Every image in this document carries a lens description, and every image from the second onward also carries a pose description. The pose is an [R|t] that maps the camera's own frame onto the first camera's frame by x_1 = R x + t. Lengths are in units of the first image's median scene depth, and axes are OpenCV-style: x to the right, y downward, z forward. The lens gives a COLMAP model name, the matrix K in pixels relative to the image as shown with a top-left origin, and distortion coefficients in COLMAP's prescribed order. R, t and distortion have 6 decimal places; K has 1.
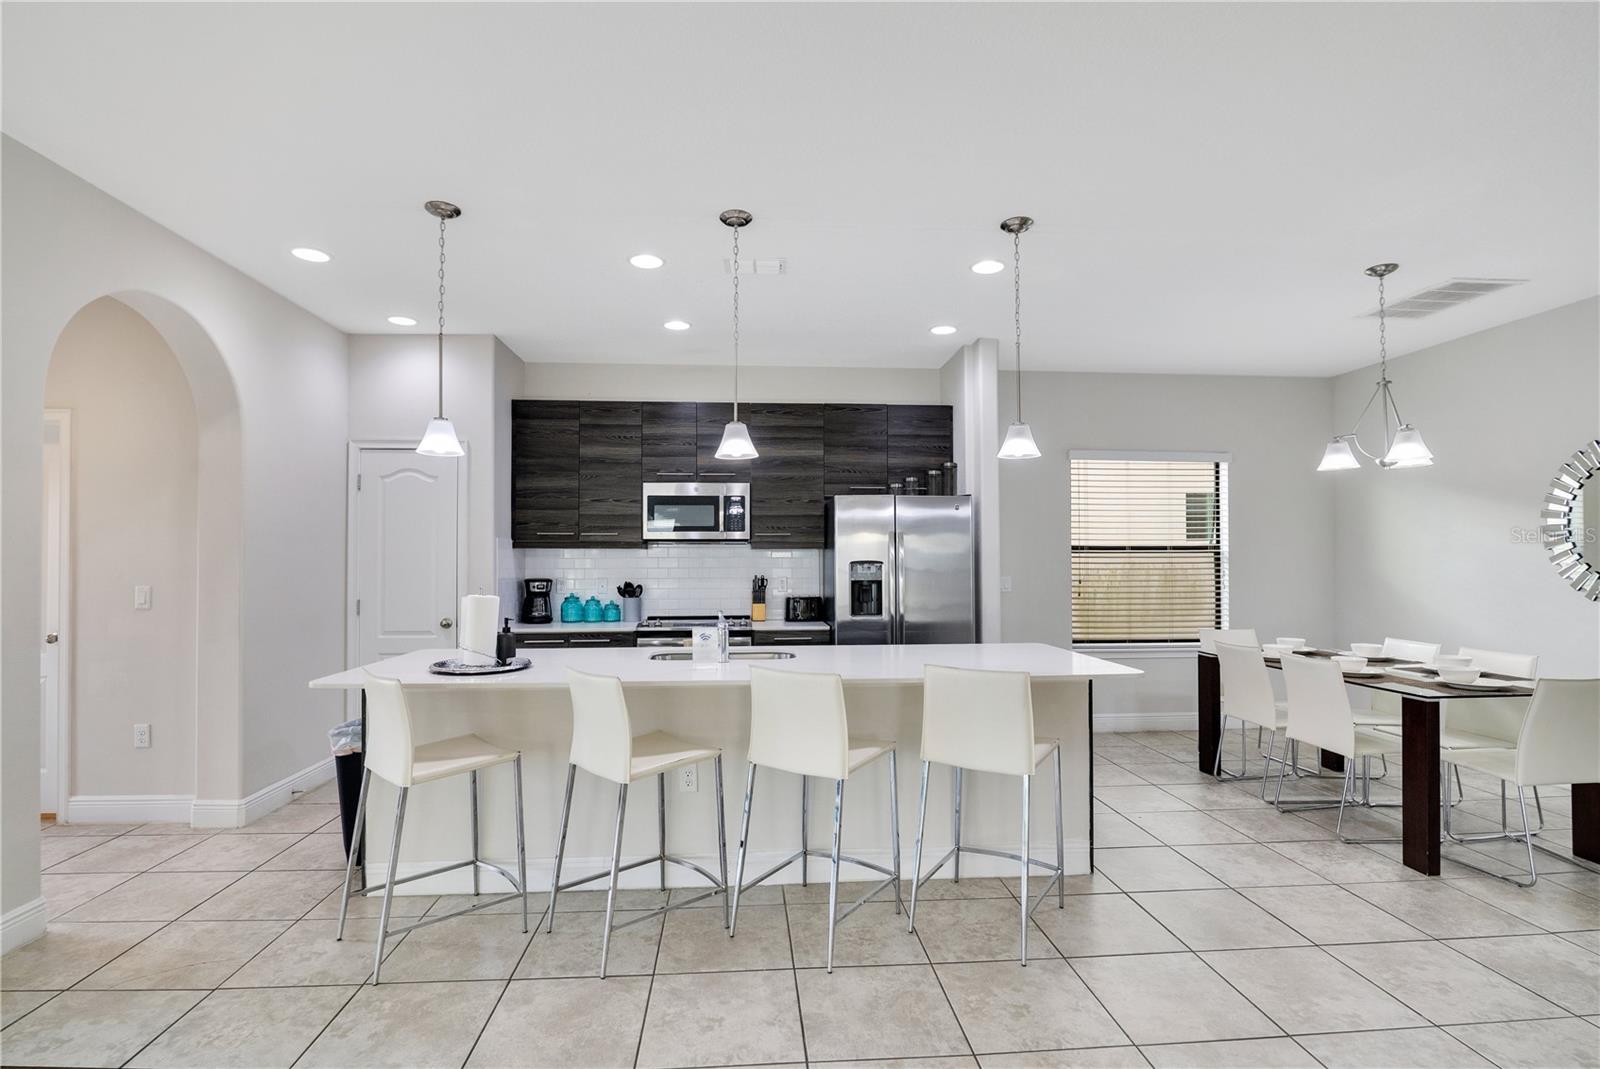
lens RADIAL K [[743.6, 0, 795.3], [0, 743.6, 551.5], [0, 0, 1]] dist [-0.019640, 0.001050]
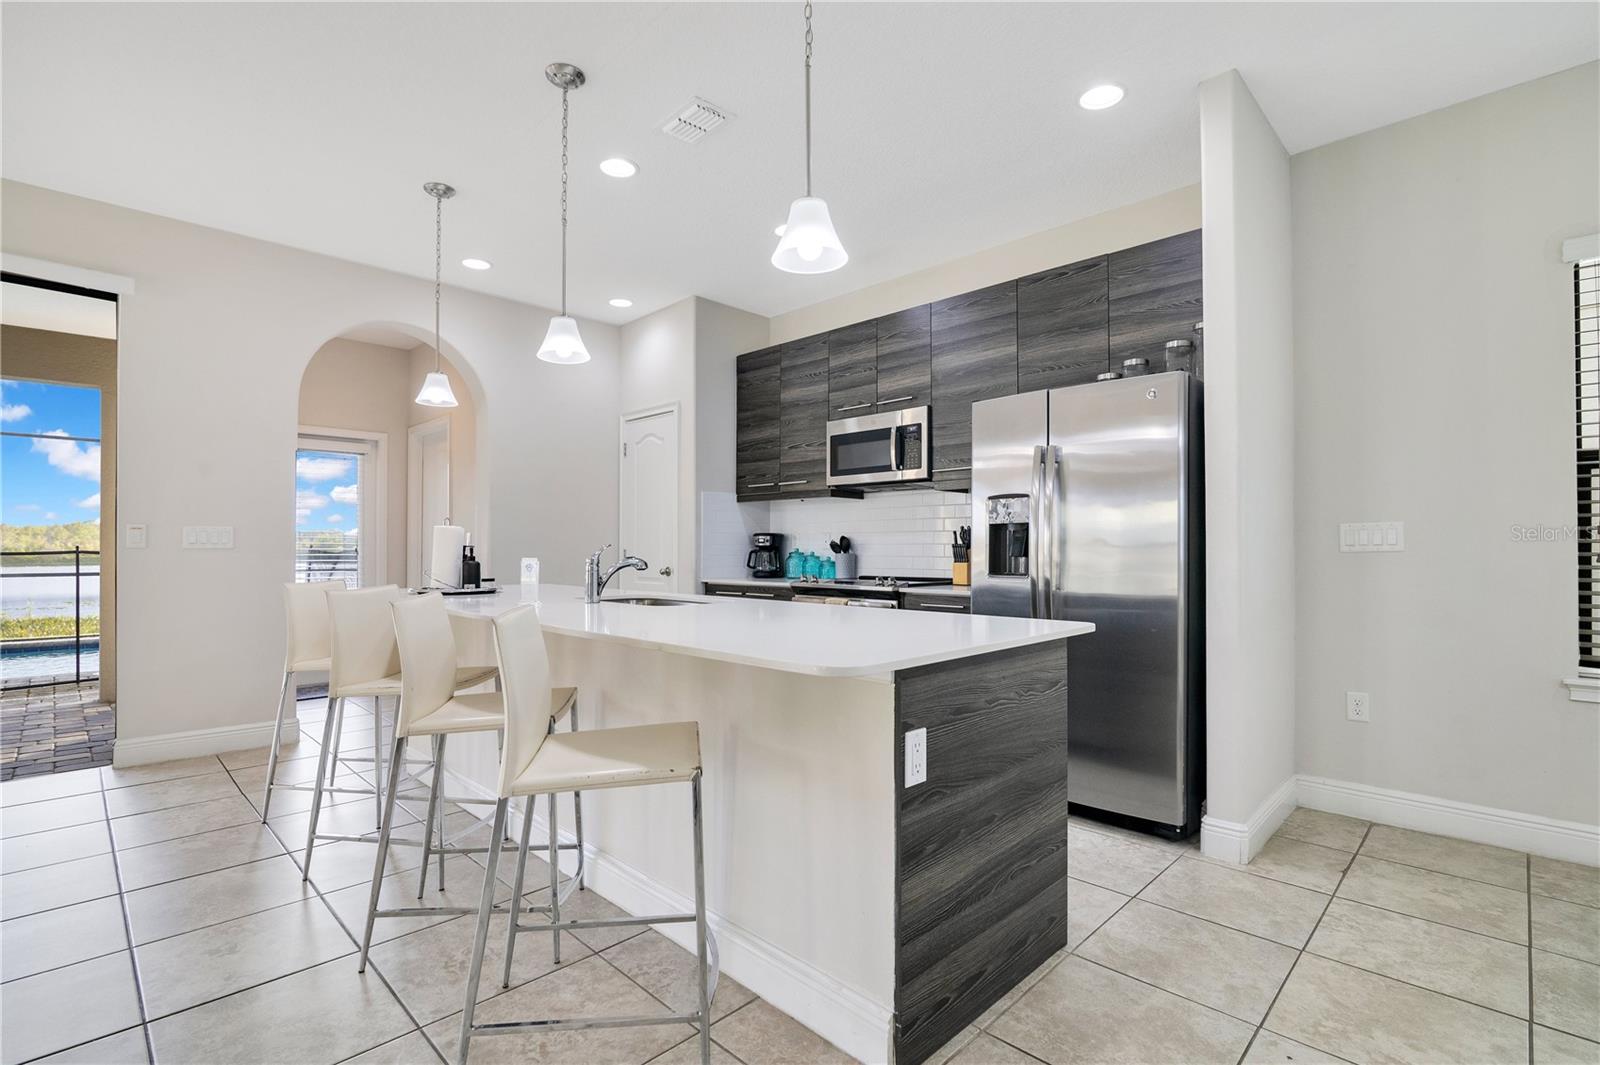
lens RADIAL K [[743.6, 0, 805.4], [0, 743.6, 545.4], [0, 0, 1]] dist [-0.019640, 0.001050]
pose [[0.658588, -0.001909, -0.752501, 0.448926], [0.004382, 0.999990, 0.001298, 0.053984], [0.752491, -0.004153, 0.658589, 0.398224]]
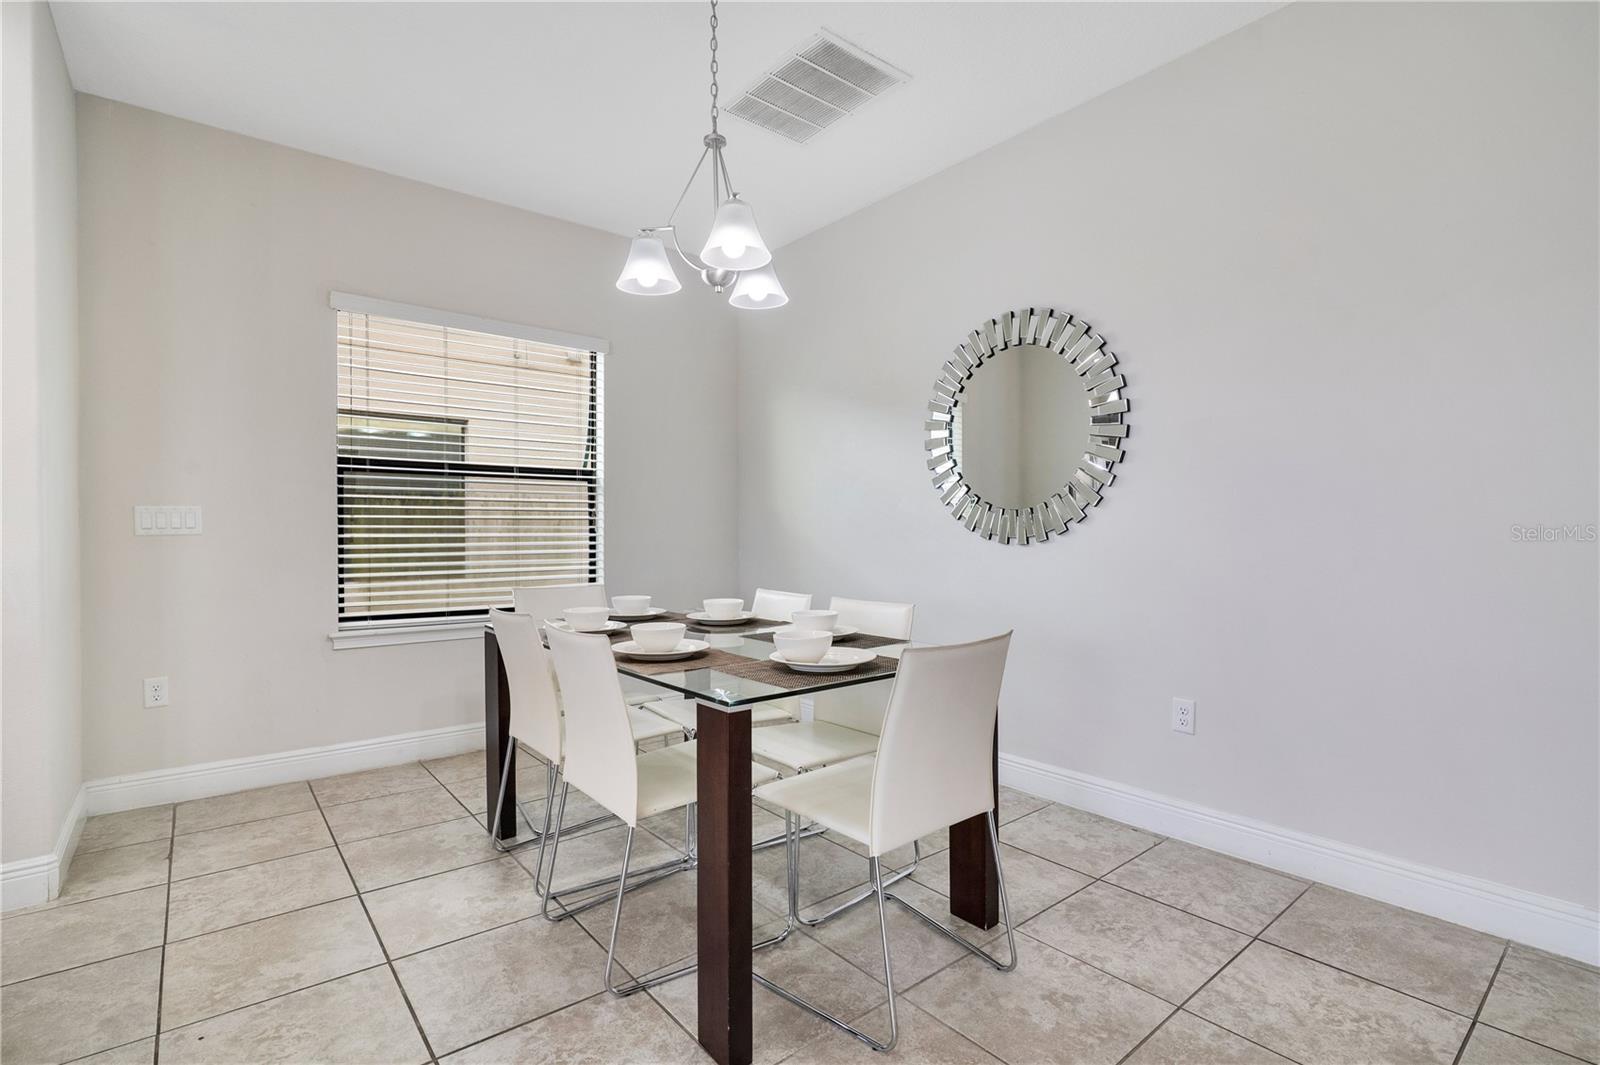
lens RADIAL K [[743.6, 0, 801.0], [0, 743.6, 526.9], [0, 0, 1]] dist [-0.019640, 0.001050]
pose [[0.818790, 0.004645, 0.574074, 0.381754], [-0.007278, 0.999971, 0.002289, 0.050098], [-0.574046, -0.006053, 0.818800, 0.353036]]
